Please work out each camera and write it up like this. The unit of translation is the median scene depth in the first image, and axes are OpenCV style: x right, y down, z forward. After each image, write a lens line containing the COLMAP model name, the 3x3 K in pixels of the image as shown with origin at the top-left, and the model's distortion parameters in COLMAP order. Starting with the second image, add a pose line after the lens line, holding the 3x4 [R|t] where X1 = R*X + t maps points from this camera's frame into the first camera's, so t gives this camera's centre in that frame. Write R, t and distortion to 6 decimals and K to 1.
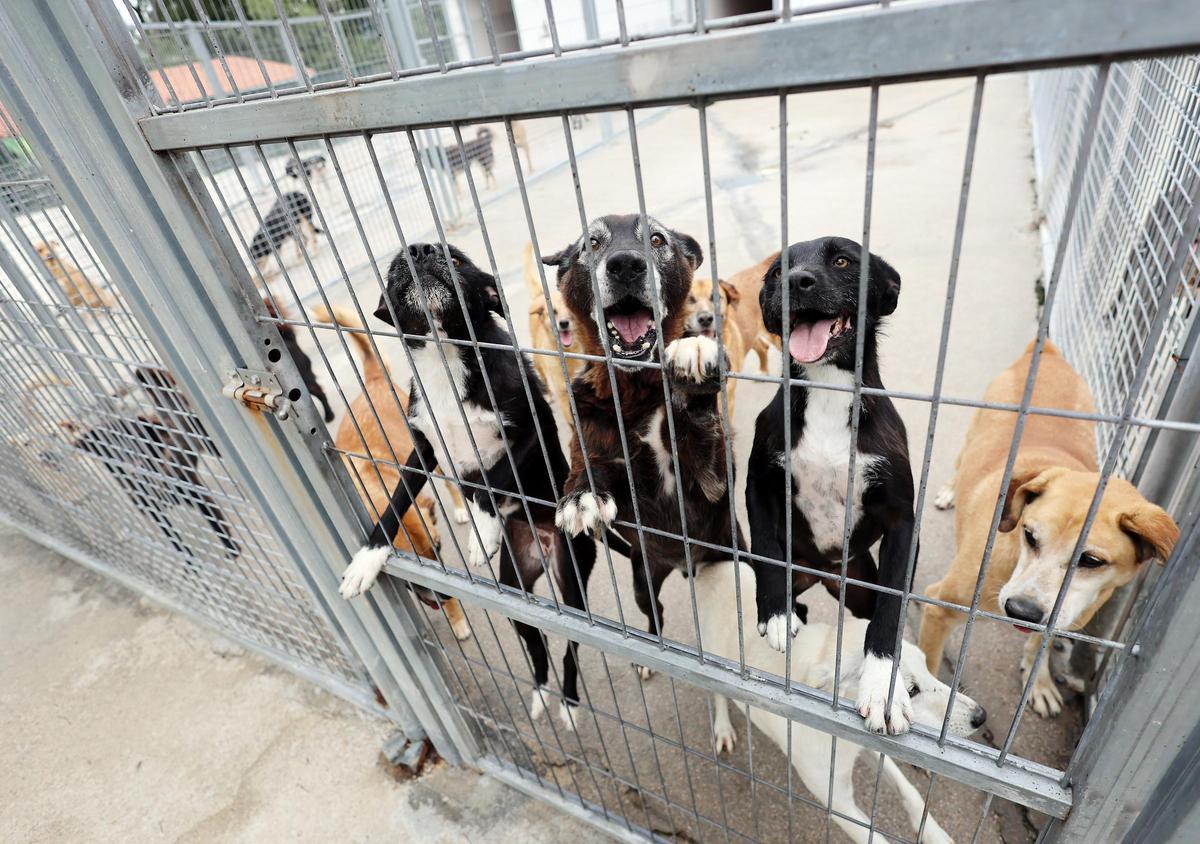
lens RADIAL K [[632.3, 0, 598.3], [0, 632.3, 389.5], [0, 0, 1]] dist [-0.001224, -0.000837]
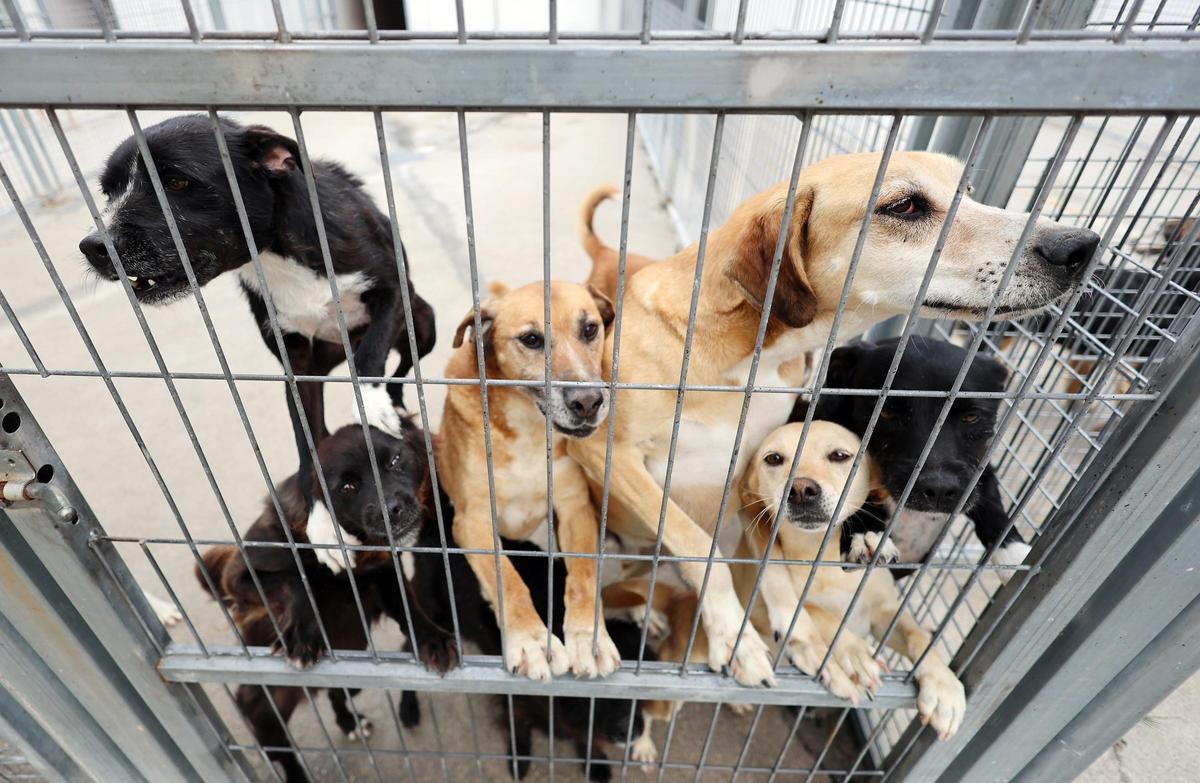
lens RADIAL K [[606.9, 0, 561.4], [0, 606.9, 393.1], [0, 0, 1]] dist [-0.001227, -0.000084]
pose [[0.887962, -0.102748, 0.448292, -0.360723], [0.102848, 0.994403, 0.024197, -0.053002], [-0.448269, 0.024620, 0.893559, 0.201175]]
